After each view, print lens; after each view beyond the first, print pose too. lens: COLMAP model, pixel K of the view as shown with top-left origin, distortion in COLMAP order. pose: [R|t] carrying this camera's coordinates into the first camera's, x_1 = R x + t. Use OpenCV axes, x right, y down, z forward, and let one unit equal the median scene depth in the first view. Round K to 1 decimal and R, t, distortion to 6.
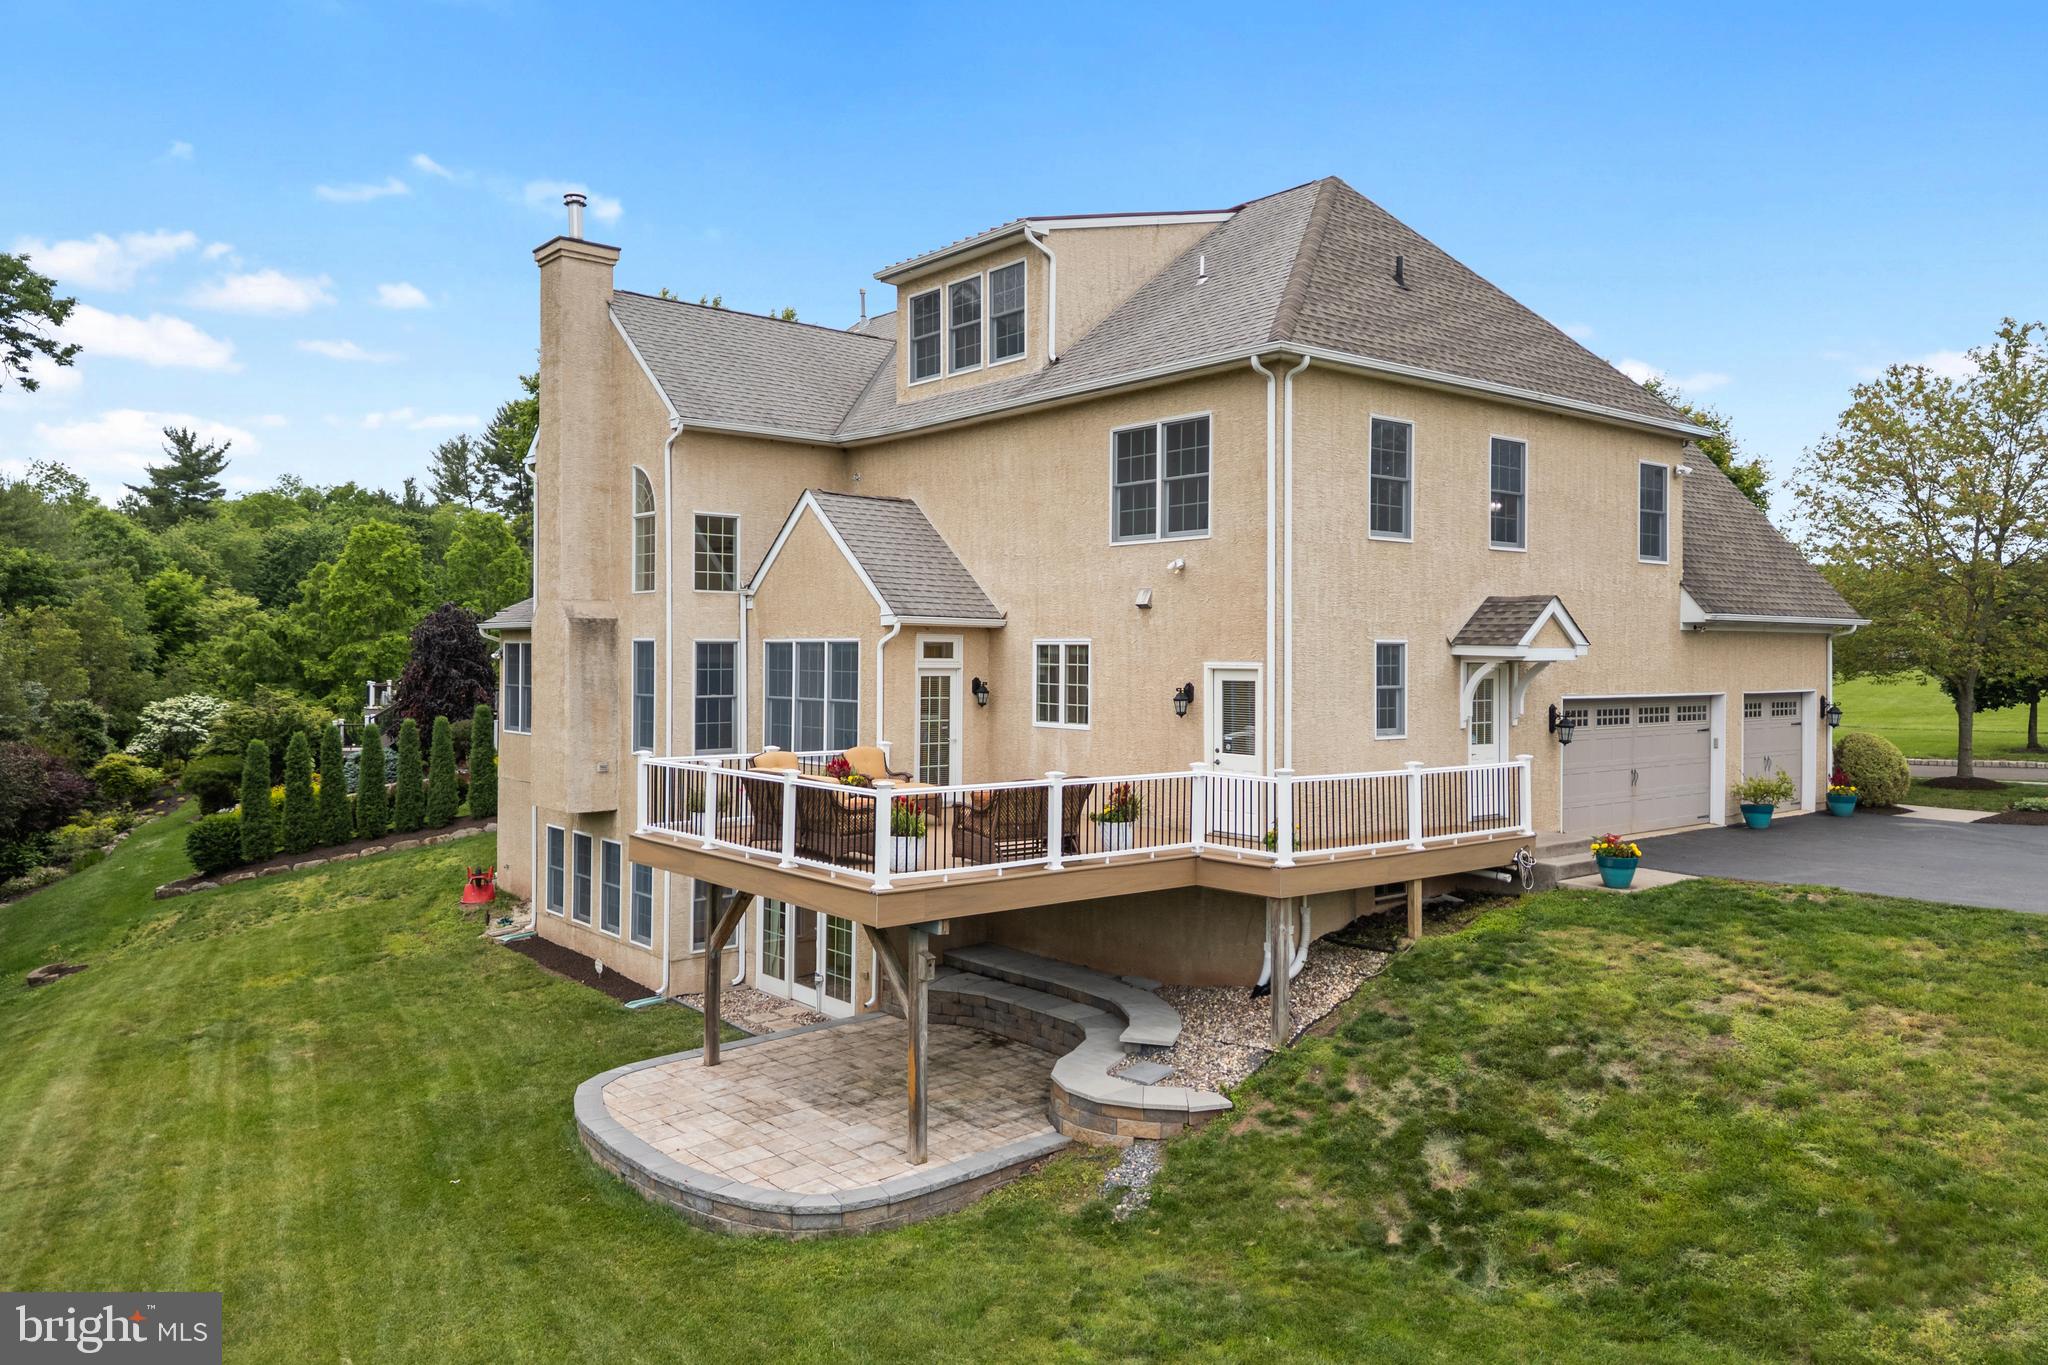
lens RADIAL K [[1436.6, 0, 1020.6], [0, 1436.6, 643.0], [0, 0, 1]] dist [0.087224, -0.088294]
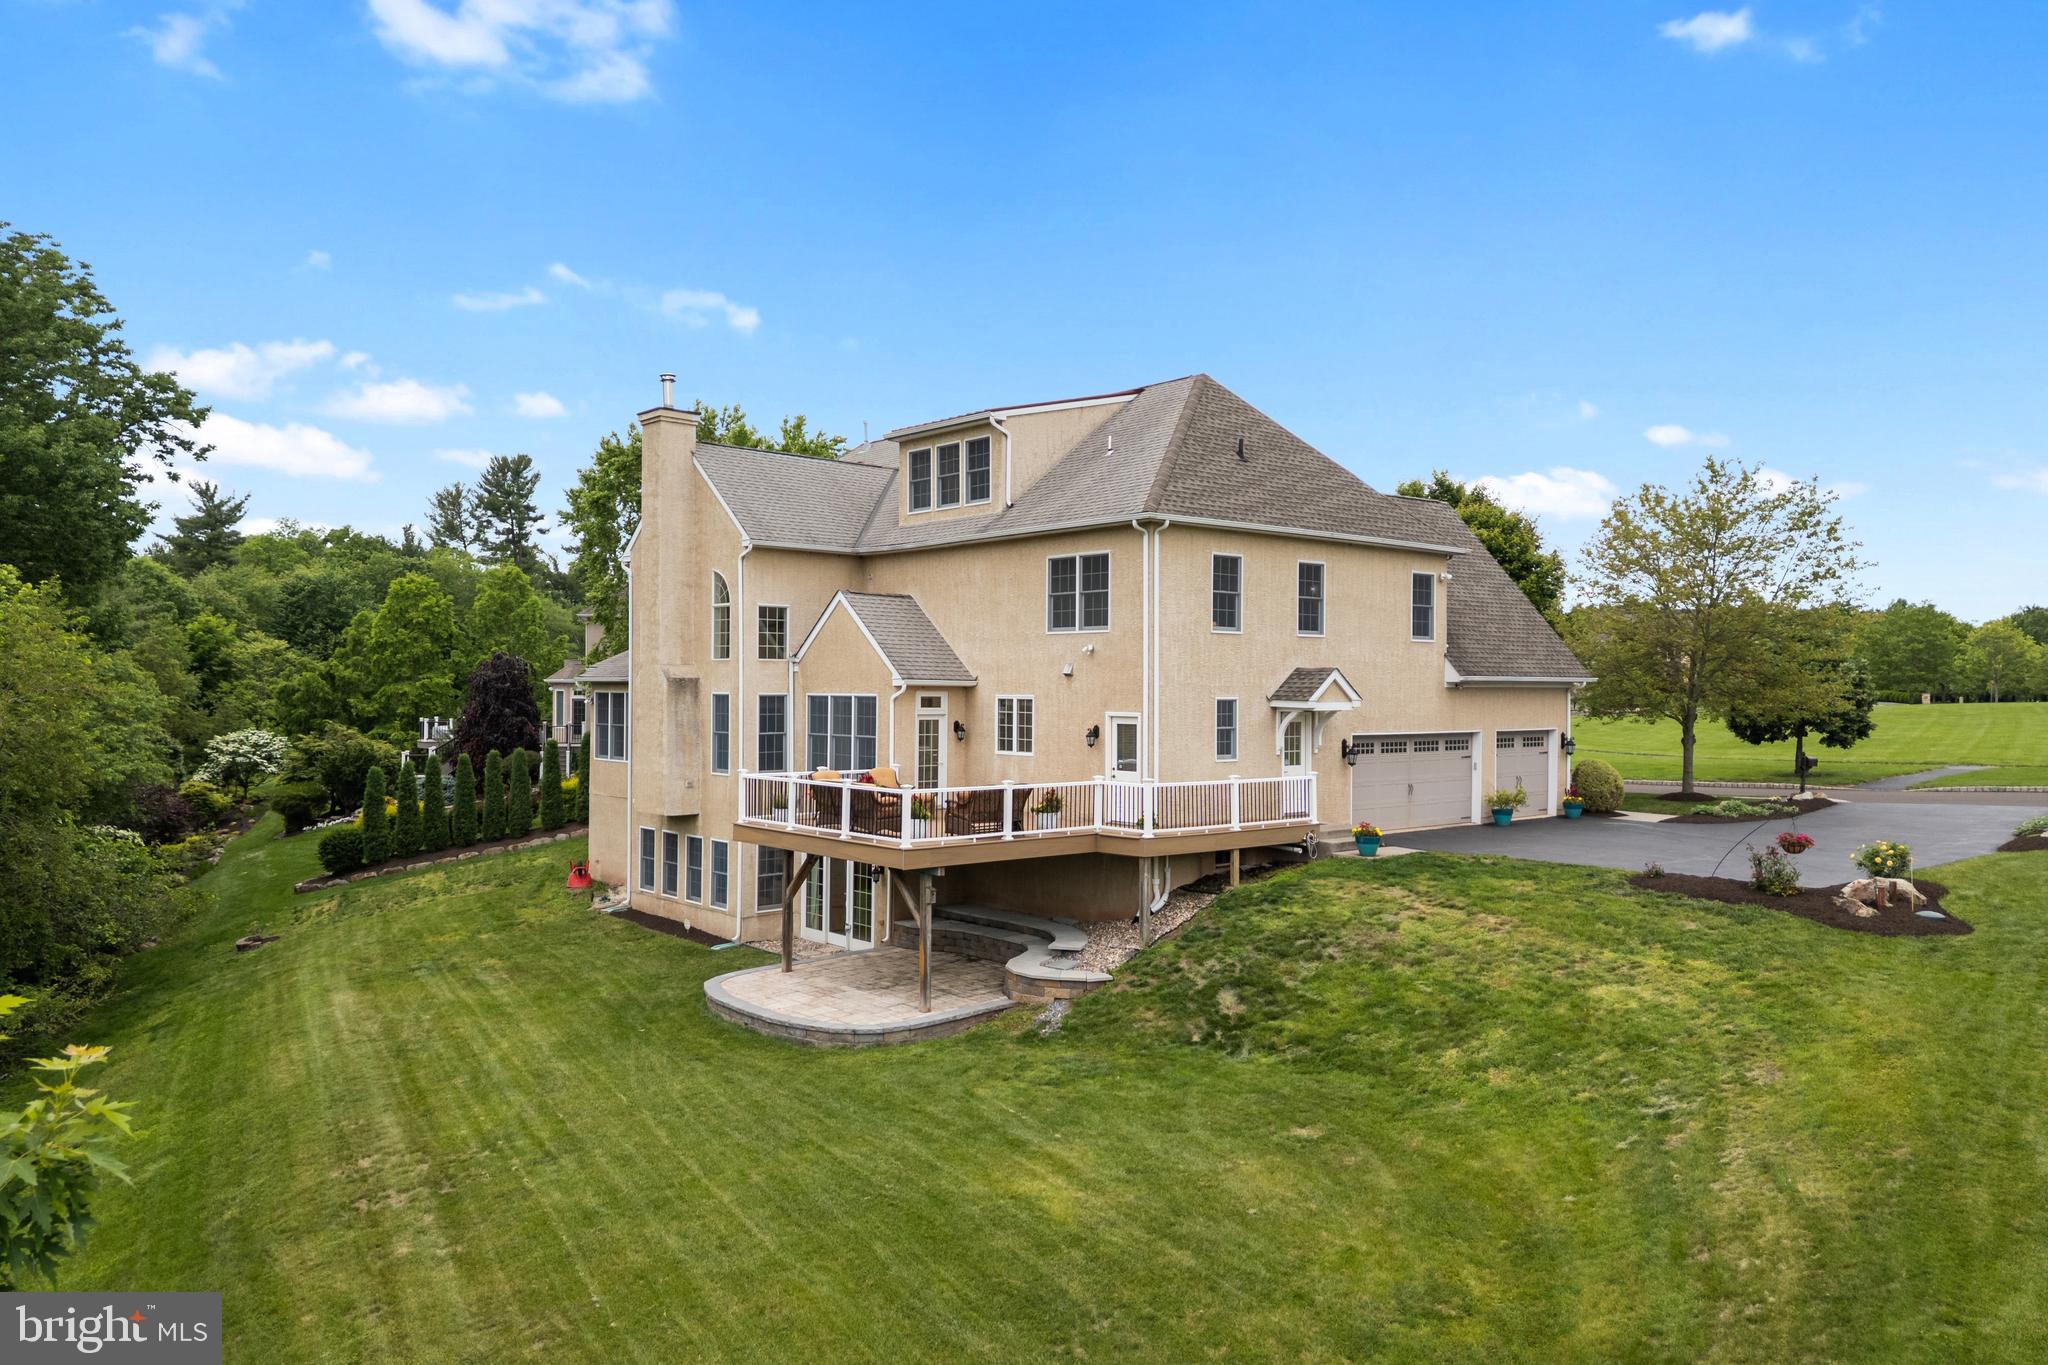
lens RADIAL K [[1425.1, 0, 1019.4], [0, 1425.1, 673.4], [0, 0, 1]] dist [0.093629, -0.102379]
pose [[0.999718, 0.001395, 0.023702, -0.001375], [-0.001342, 0.999997, -0.002262, -0.022093], [-0.023705, 0.002229, 0.999717, -0.477960]]
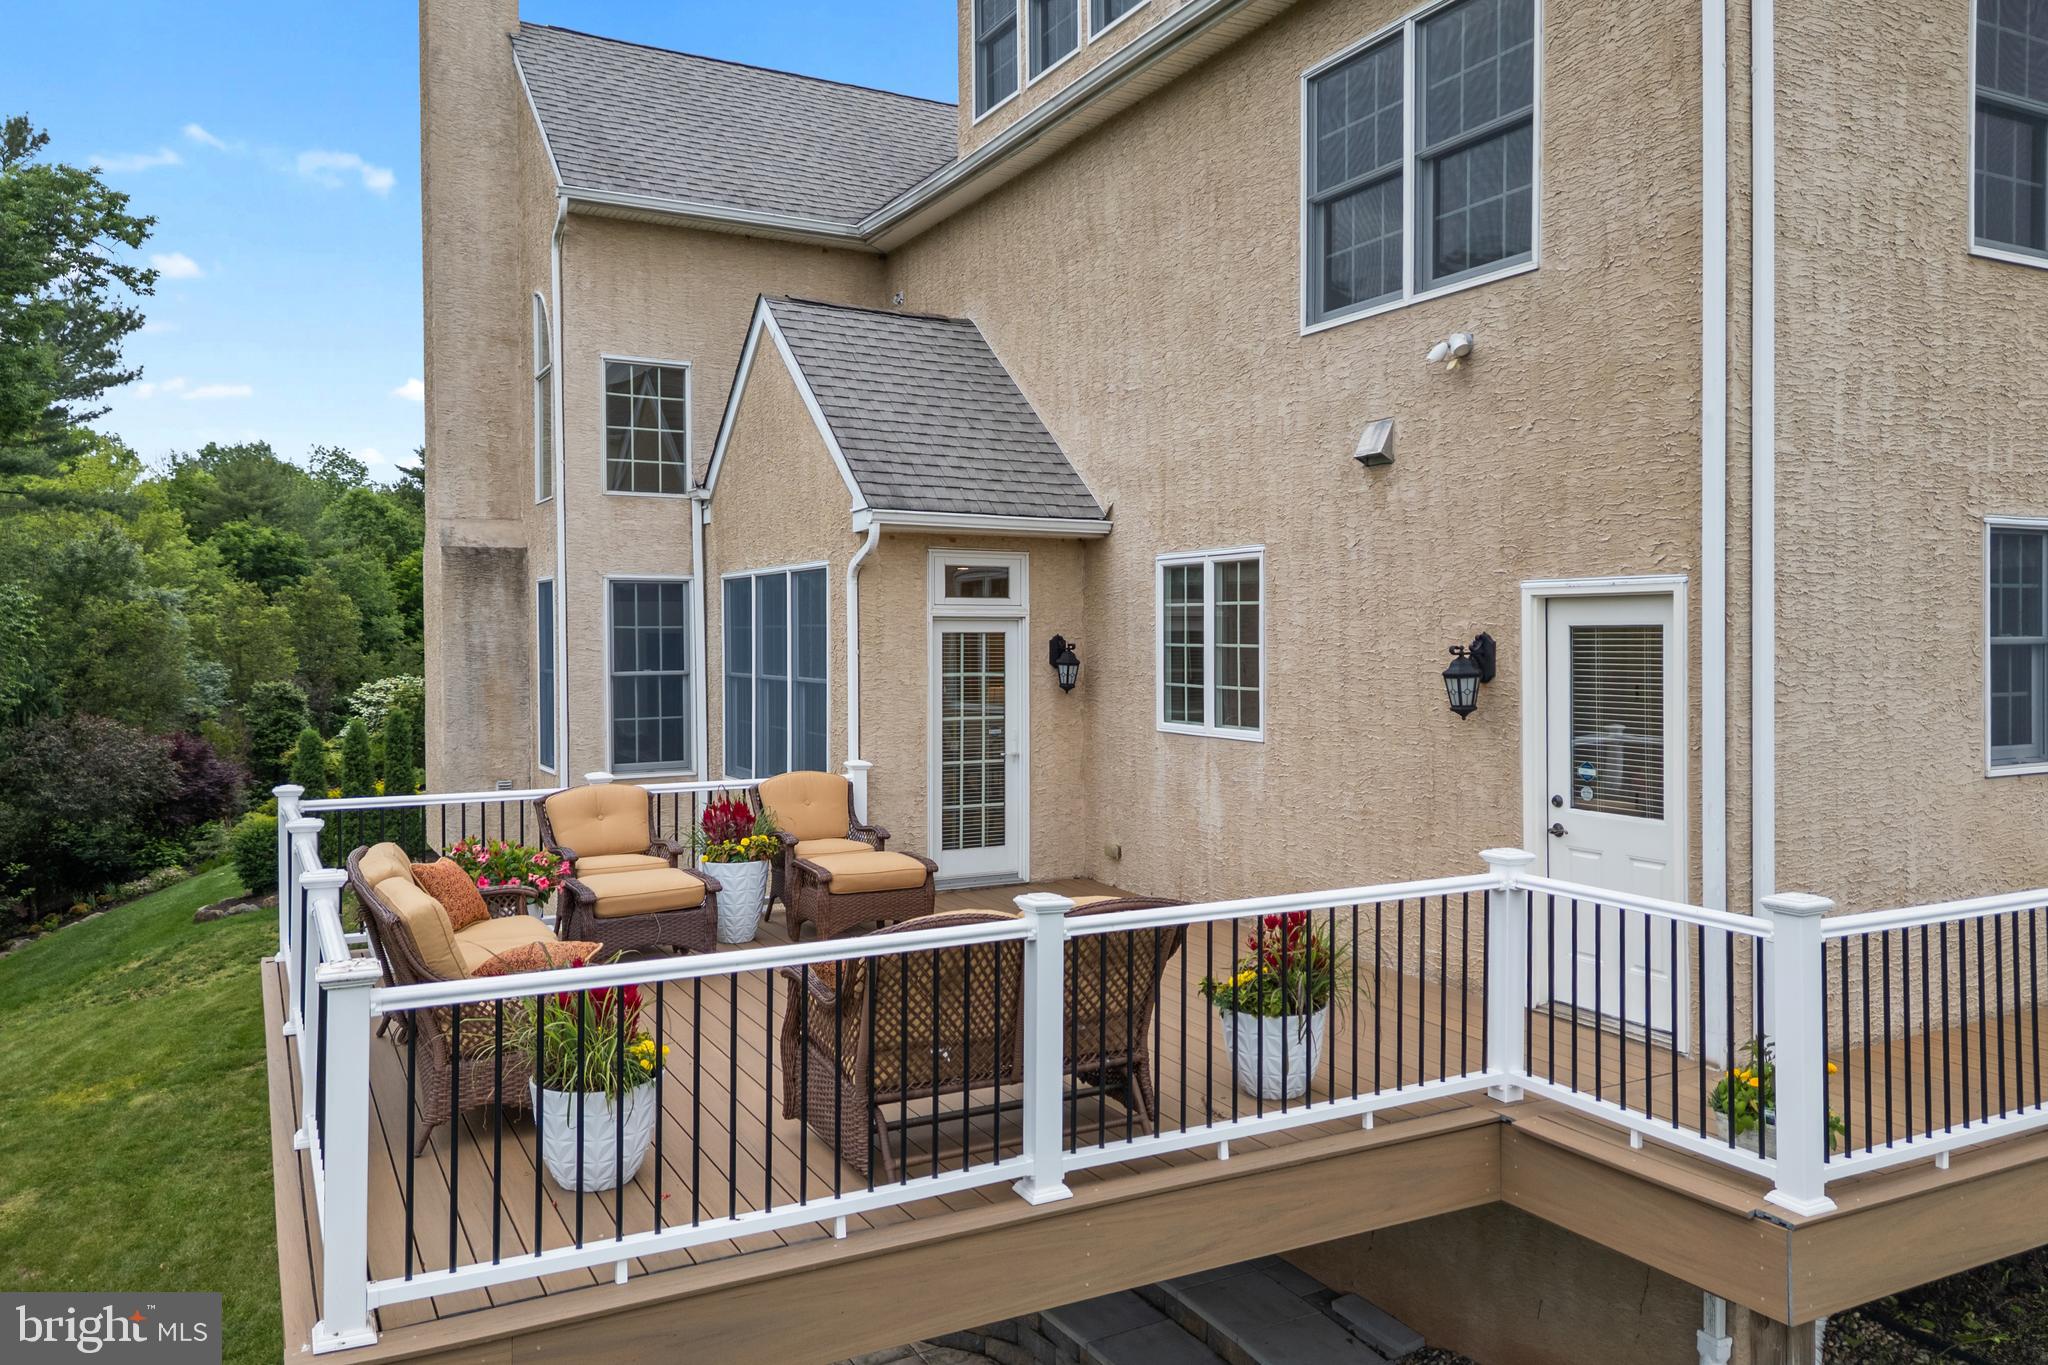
lens RADIAL K [[1461.8, 0, 1020.5], [0, 1461.8, 645.0], [0, 0, 1]] dist [0.104095, -0.119880]
pose [[0.979485, -0.007109, -0.201393, 0.066049], [0.010226, 0.999843, 0.014444, 0.021199], [0.201258, -0.016207, 0.979404, 0.509544]]
